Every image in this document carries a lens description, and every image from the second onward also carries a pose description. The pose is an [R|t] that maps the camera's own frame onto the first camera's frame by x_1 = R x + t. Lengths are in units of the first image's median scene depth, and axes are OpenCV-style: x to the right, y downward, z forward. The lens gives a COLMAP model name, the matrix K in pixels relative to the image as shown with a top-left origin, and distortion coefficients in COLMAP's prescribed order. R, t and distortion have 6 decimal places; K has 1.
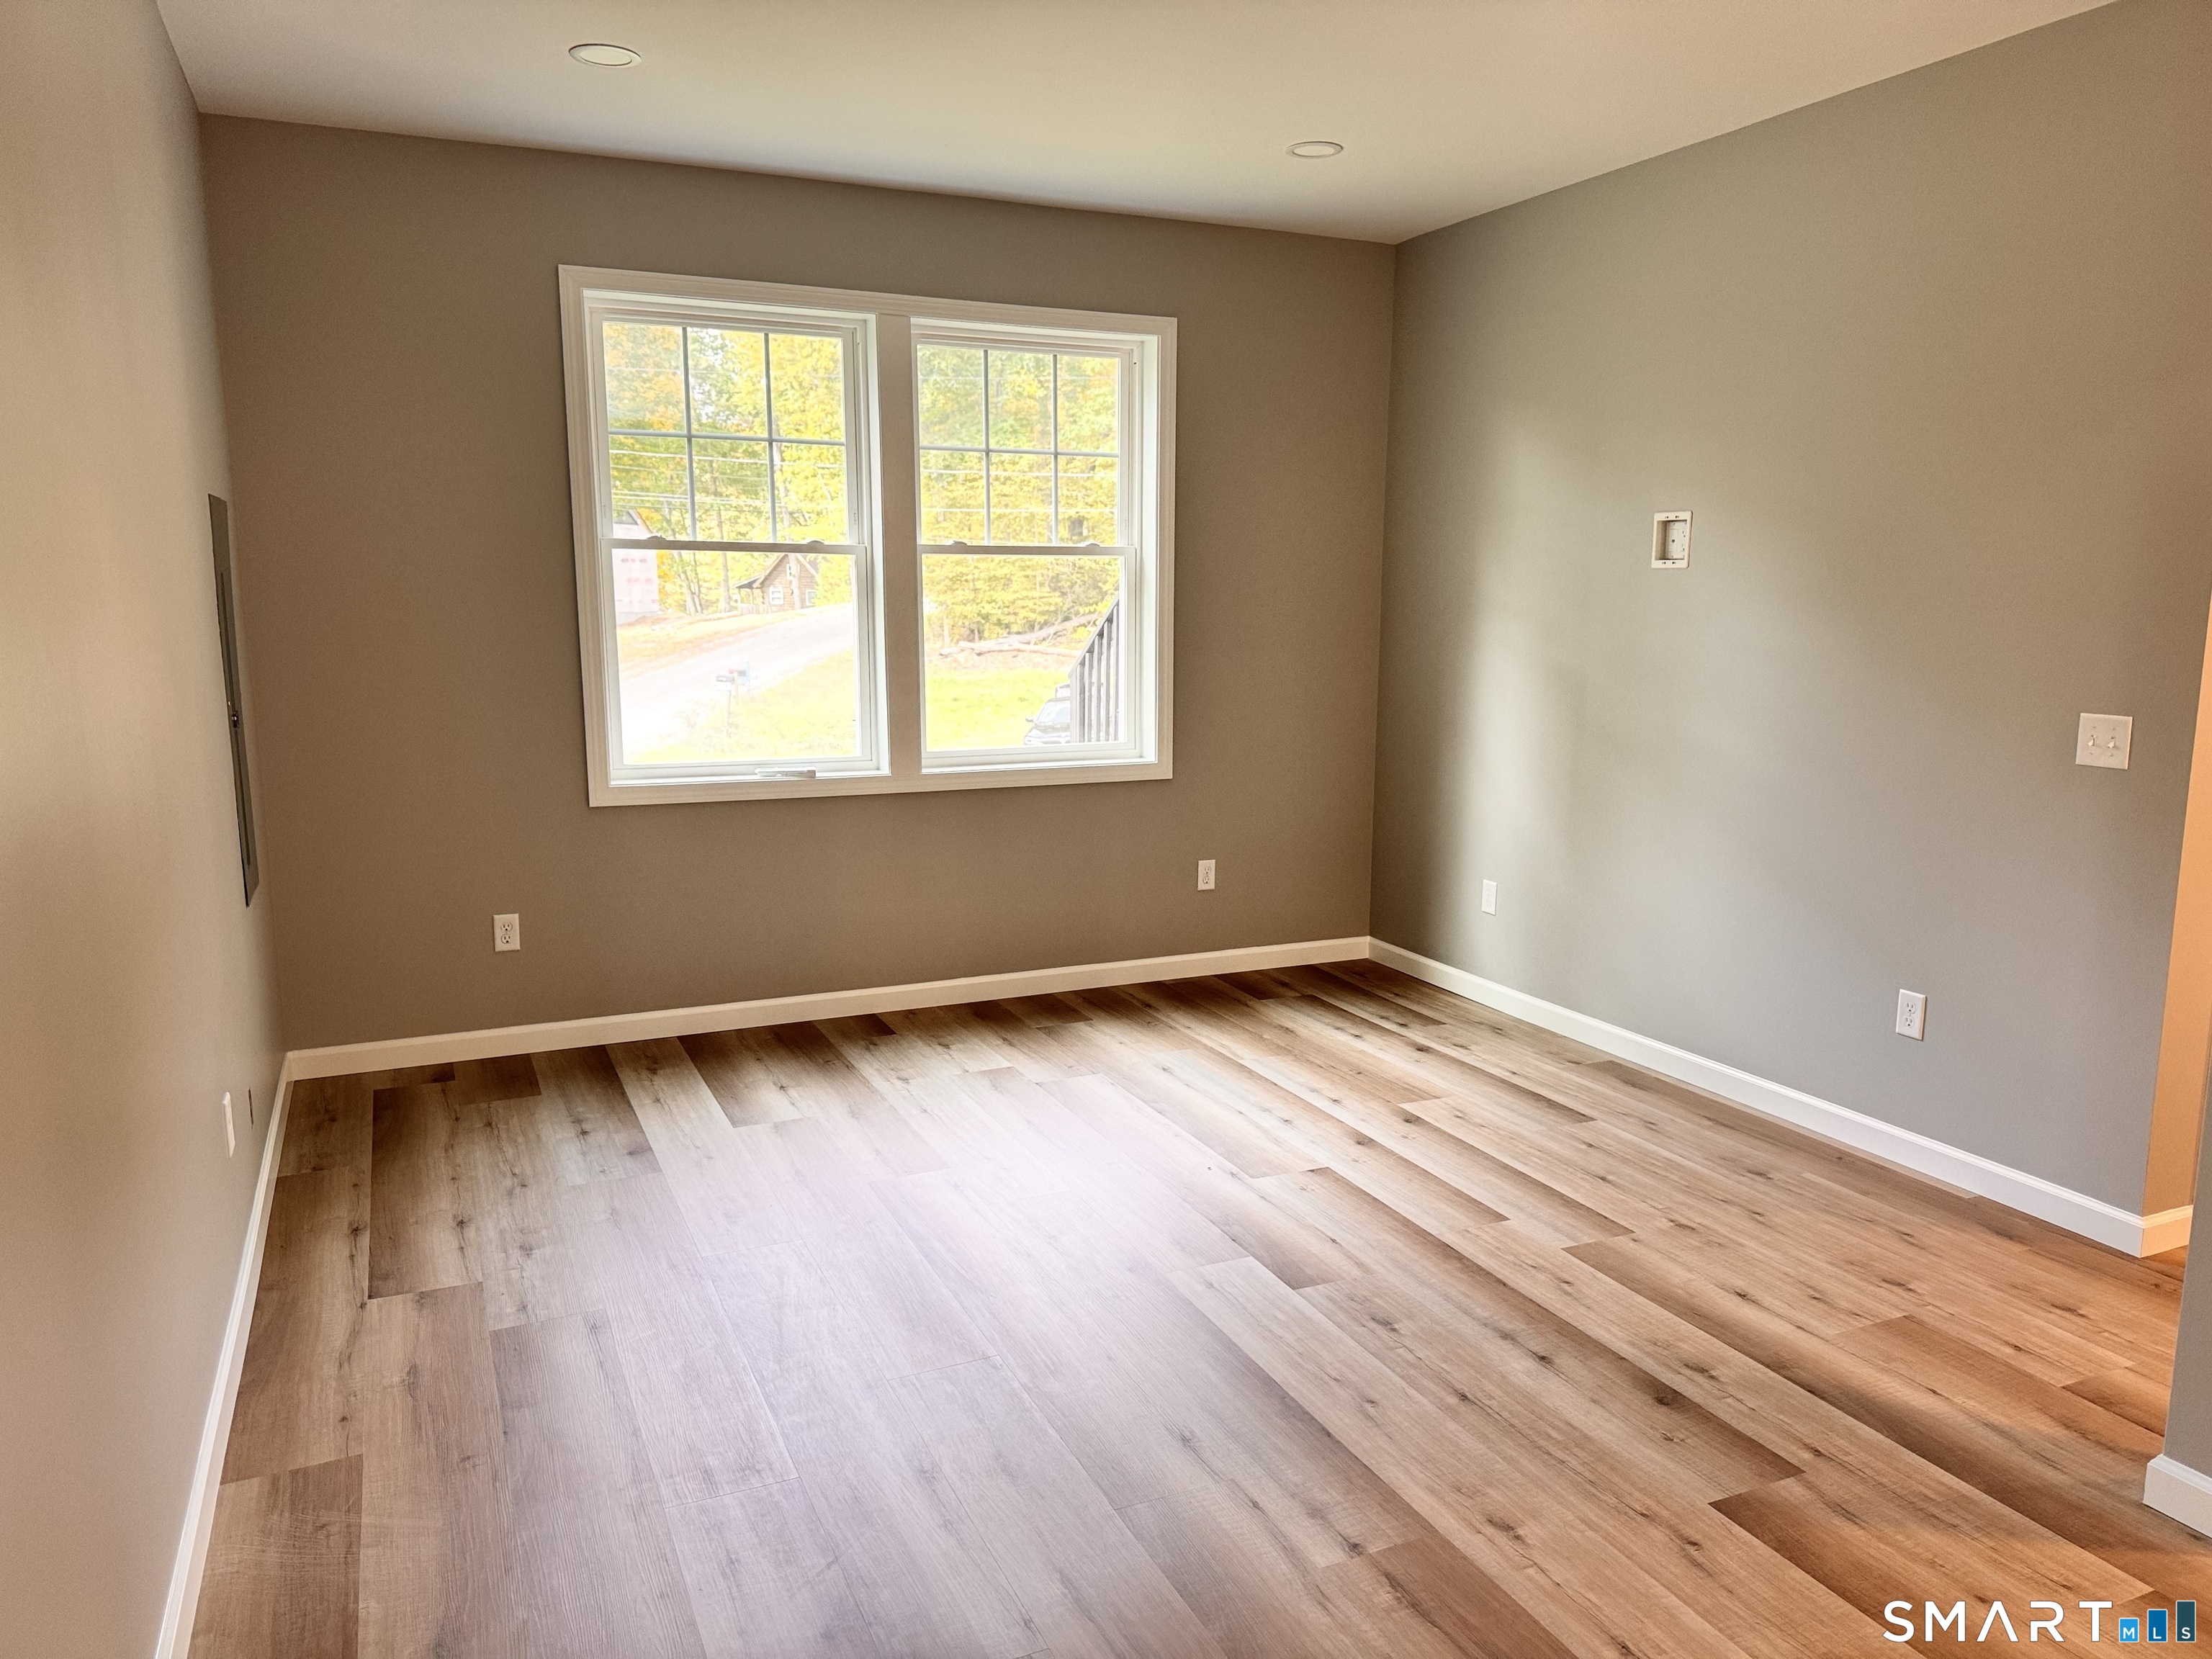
lens RADIAL K [[1534.3, 0, 1108.3], [0, 1534.3, 838.6], [0, 0, 1]] dist [0.000763, -0.001829]
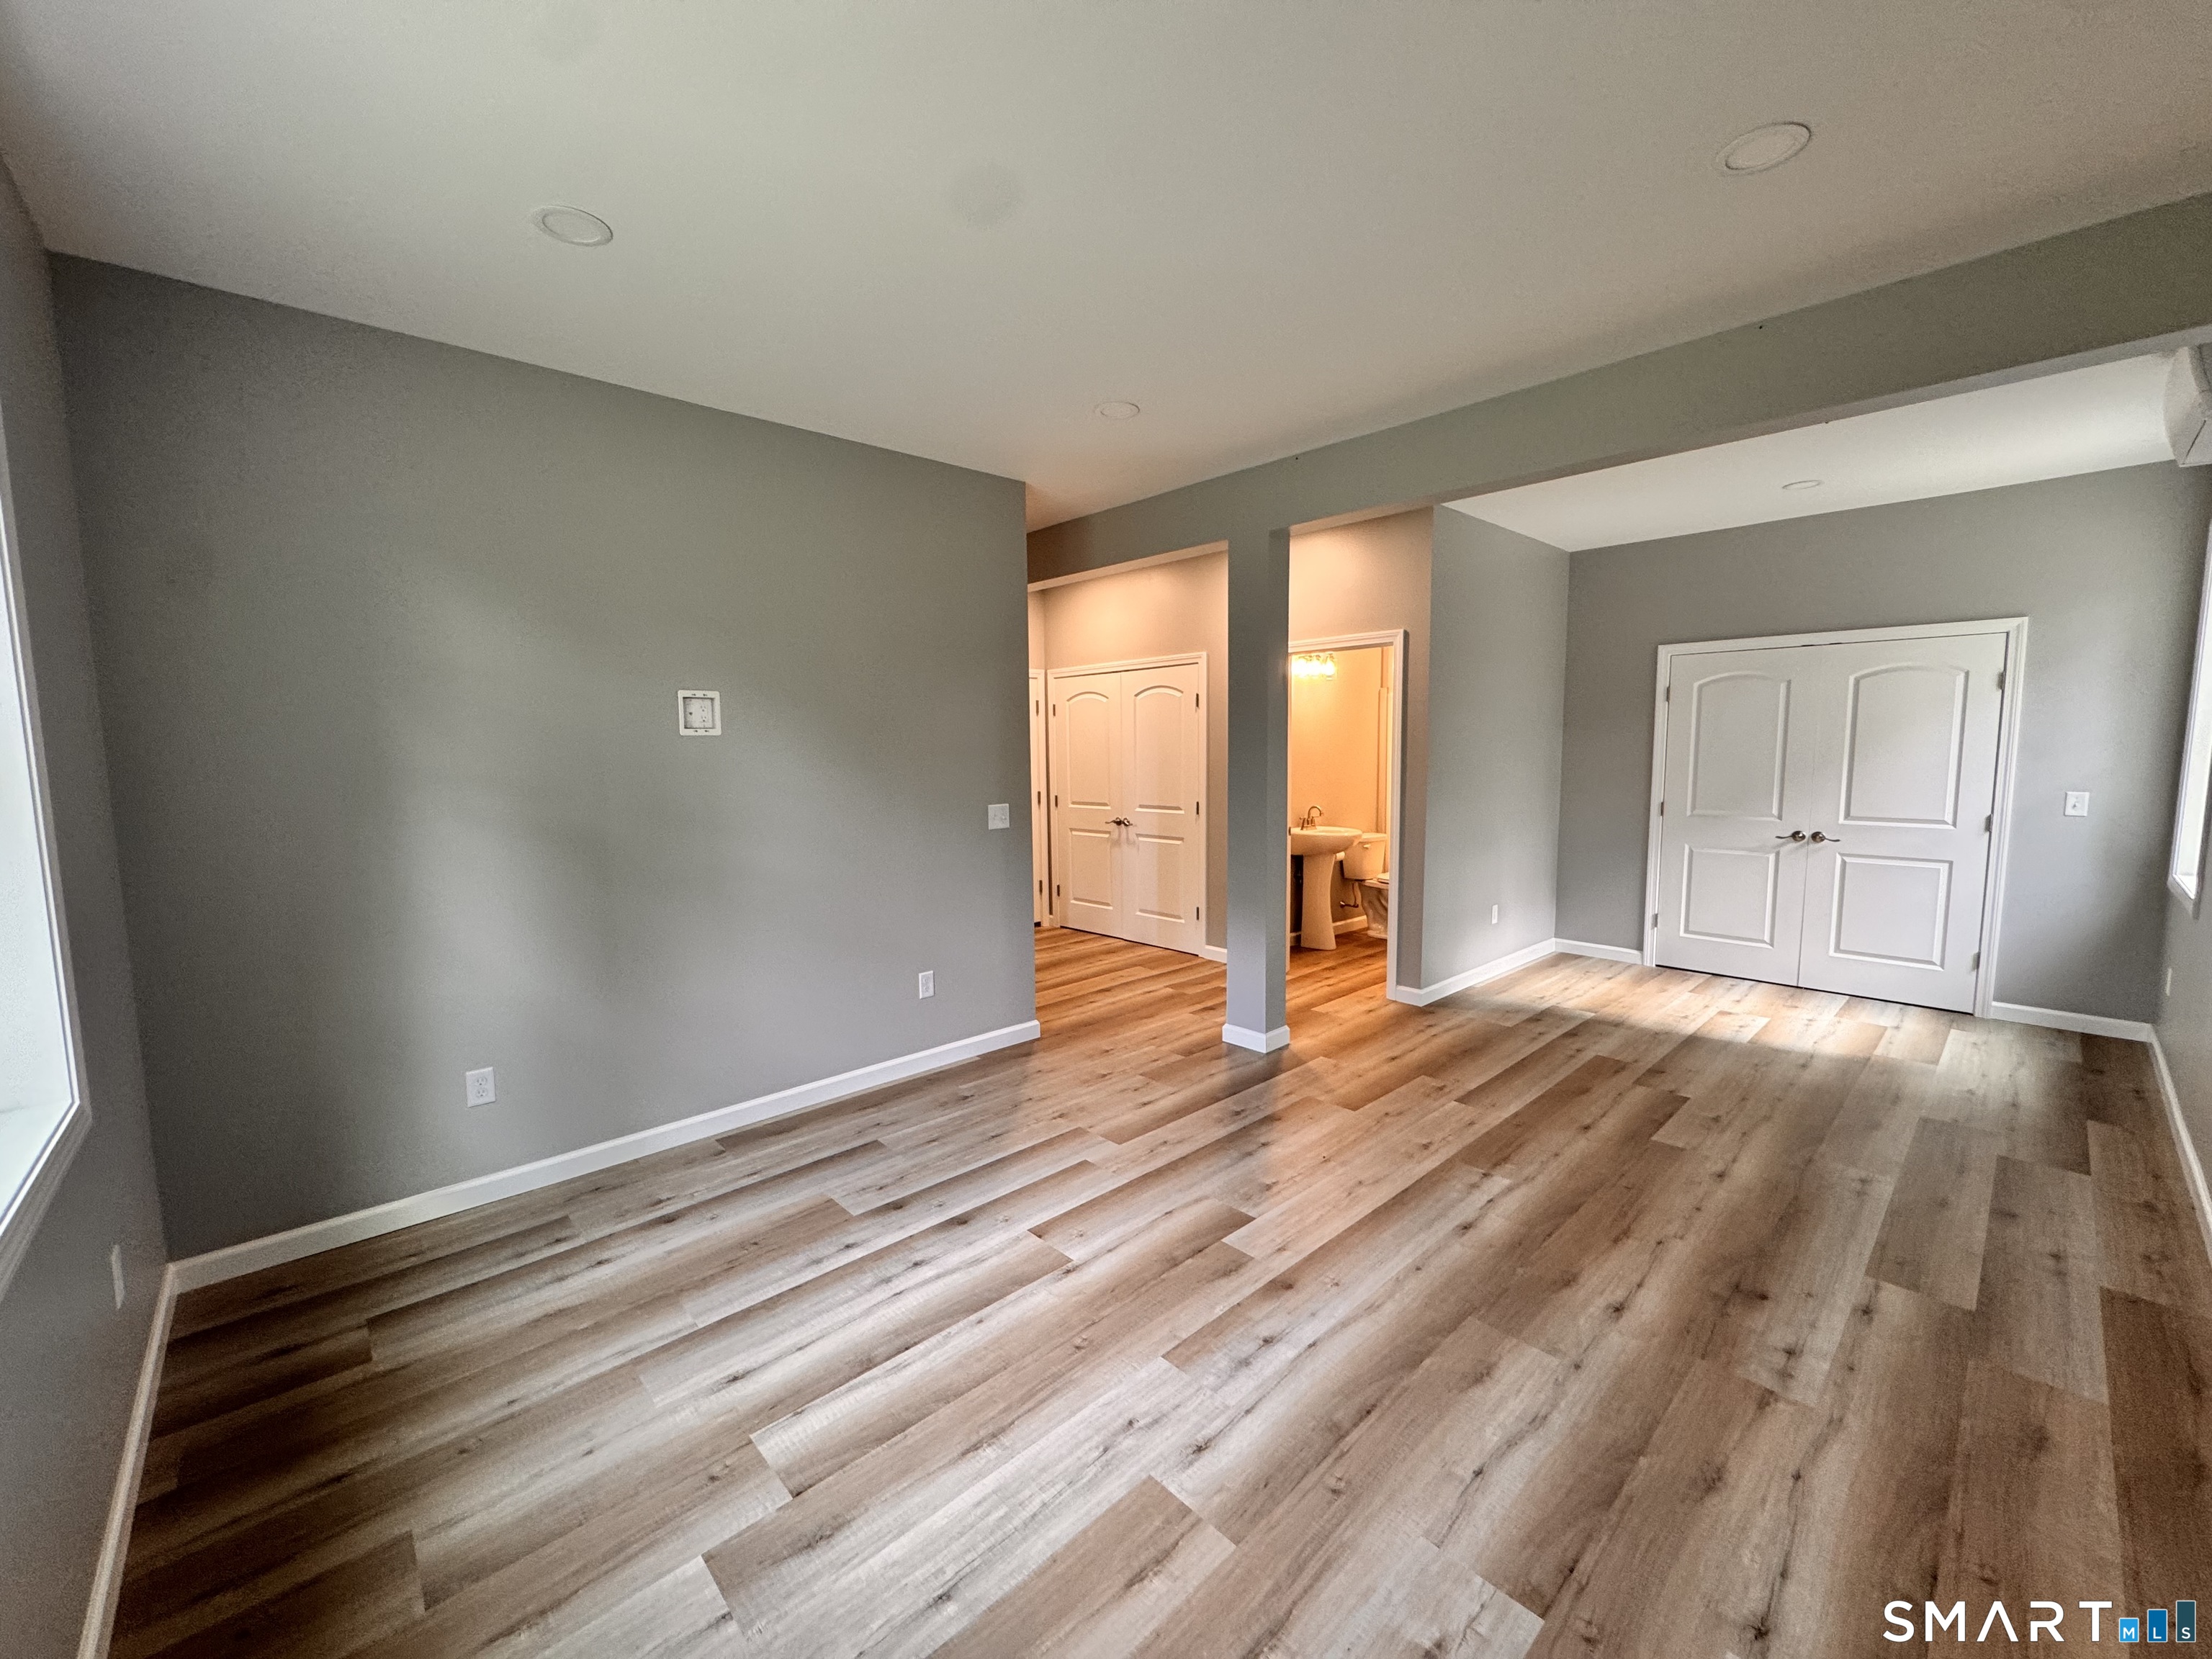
lens RADIAL K [[877.5, 0, 1101.9], [0, 877.5, 822.7], [0, 0, 1]] dist [0.000558, 0.000021]
pose [[-0.318037, -0.088222, 0.943965, -0.465038], [0.160112, 0.976362, 0.145194, -0.175706], [-0.934461, 0.197317, -0.296393, 1.023236]]
